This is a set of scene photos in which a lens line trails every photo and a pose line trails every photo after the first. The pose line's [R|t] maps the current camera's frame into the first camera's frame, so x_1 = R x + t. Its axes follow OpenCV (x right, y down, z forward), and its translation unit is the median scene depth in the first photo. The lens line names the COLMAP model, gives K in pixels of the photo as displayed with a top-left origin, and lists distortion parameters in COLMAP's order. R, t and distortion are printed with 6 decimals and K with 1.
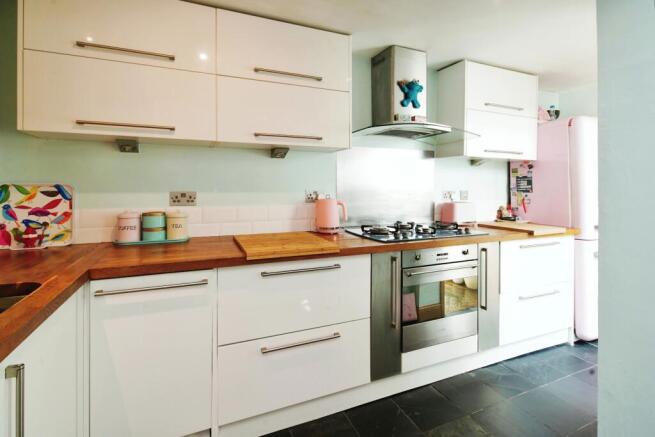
lens RADIAL K [[317.5, 0, 326.9], [0, 317.5, 182.7], [0, 0, 1]] dist [0.004171, -0.000533]
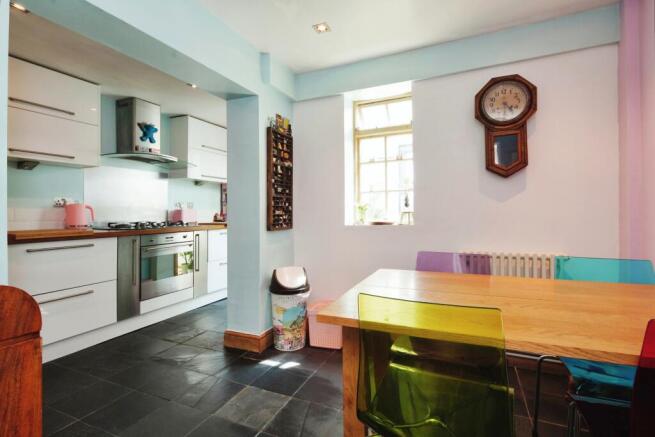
lens RADIAL K [[317.5, 0, 324.1], [0, 317.5, 205.8], [0, 0, 1]] dist [0.004171, -0.000533]
pose [[0.740853, 0.002358, 0.671663, -0.119670], [0.003796, 0.999963, -0.007698, 0.070046], [-0.671657, 0.008253, 0.740817, -0.630525]]
